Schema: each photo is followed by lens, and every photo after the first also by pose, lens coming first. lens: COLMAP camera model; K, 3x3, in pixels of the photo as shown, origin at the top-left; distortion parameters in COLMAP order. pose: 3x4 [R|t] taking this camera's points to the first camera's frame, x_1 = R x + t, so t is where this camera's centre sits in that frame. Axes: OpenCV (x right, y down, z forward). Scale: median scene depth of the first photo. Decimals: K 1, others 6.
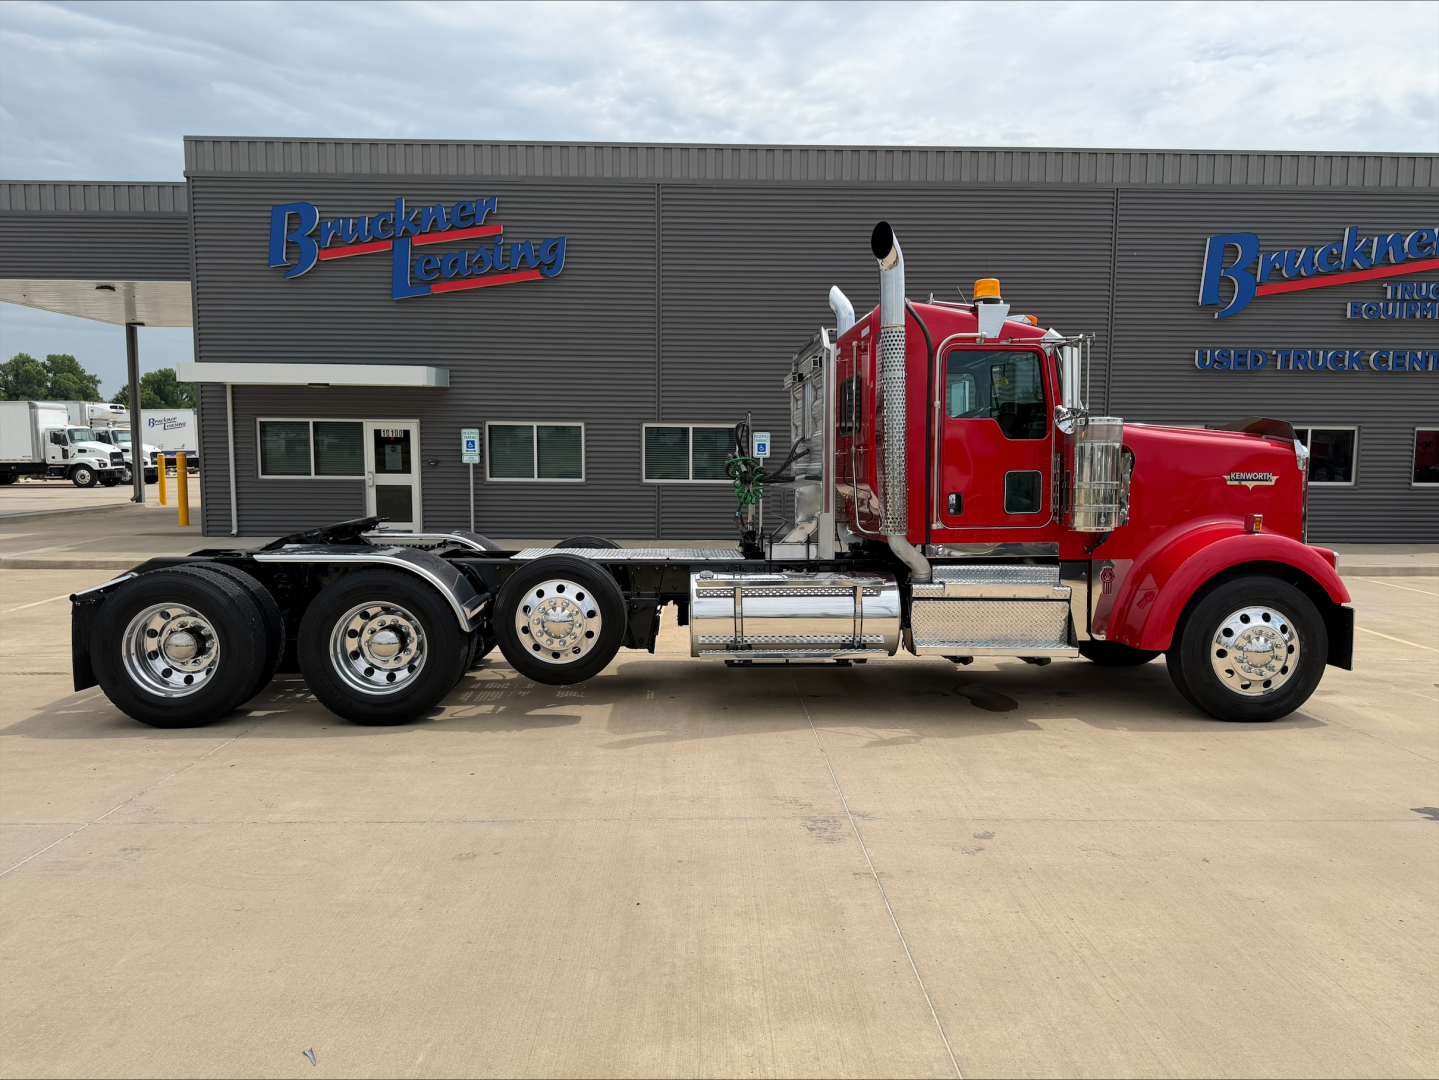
lens RADIAL K [[1056.6, 0, 719.5], [0, 1056.6, 540.0], [0, 0, 1]] dist [0.037646, -0.048407]
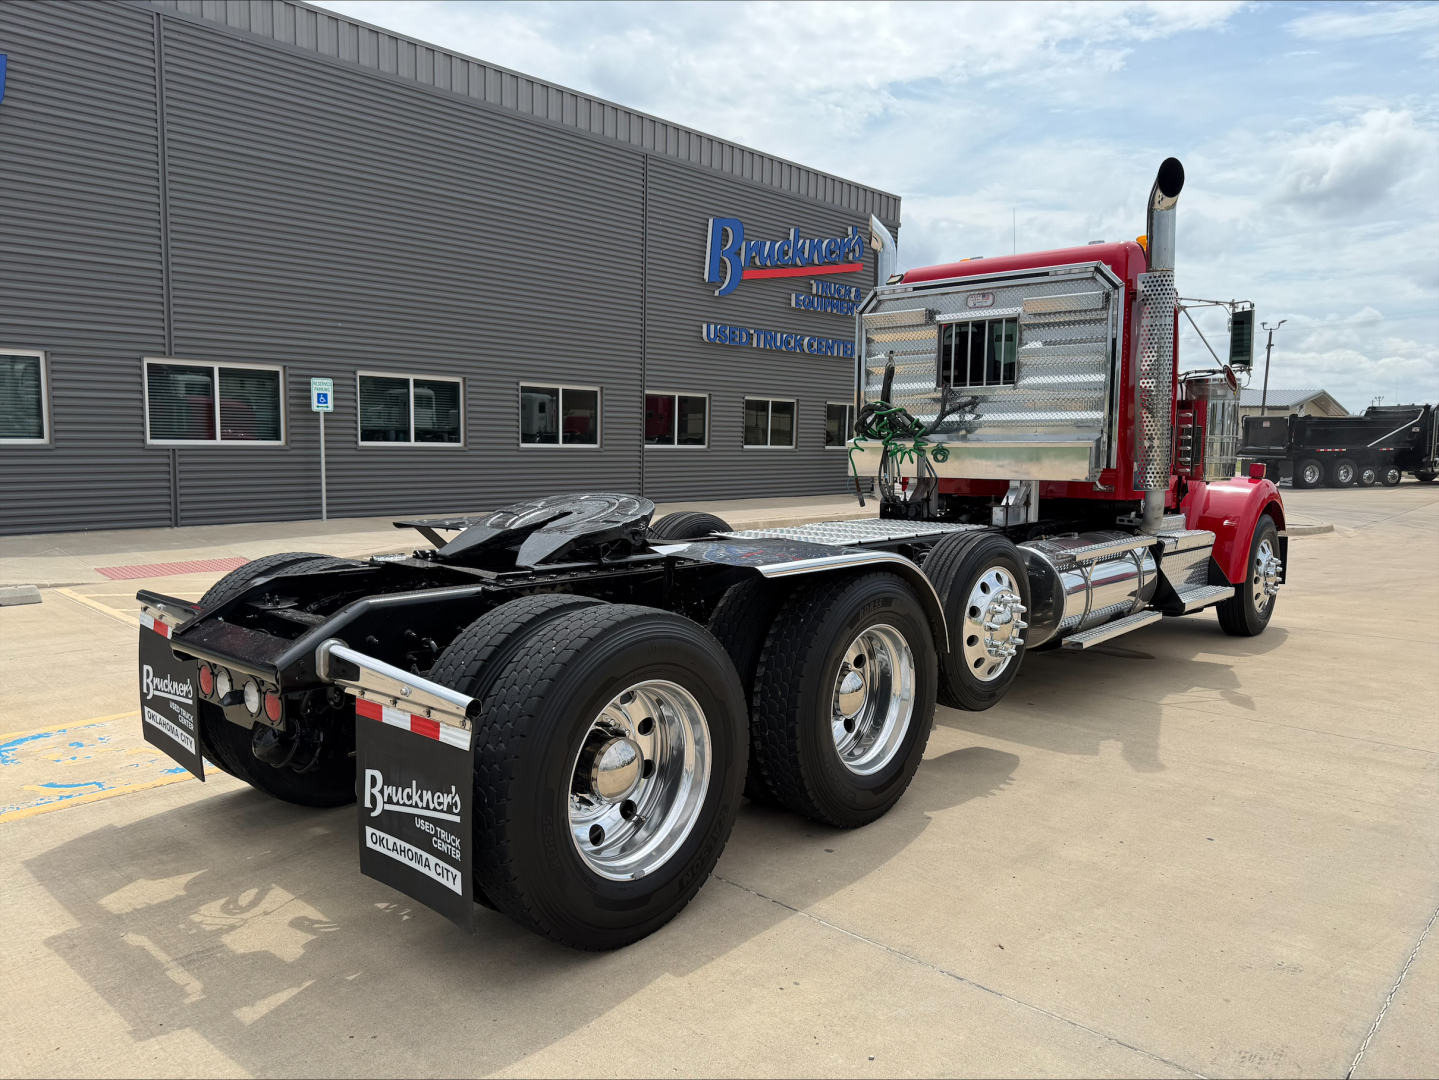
lens RADIAL K [[1028.7, 0, 805.2], [0, 1028.7, 540.9], [0, 0, 1]] dist [0.141949, -0.190620]
pose [[0.664613, -0.071284, 0.743780, -0.784555], [0.041774, 0.997427, 0.058265, -0.036638], [-0.746019, -0.007653, 0.665881, 0.587668]]
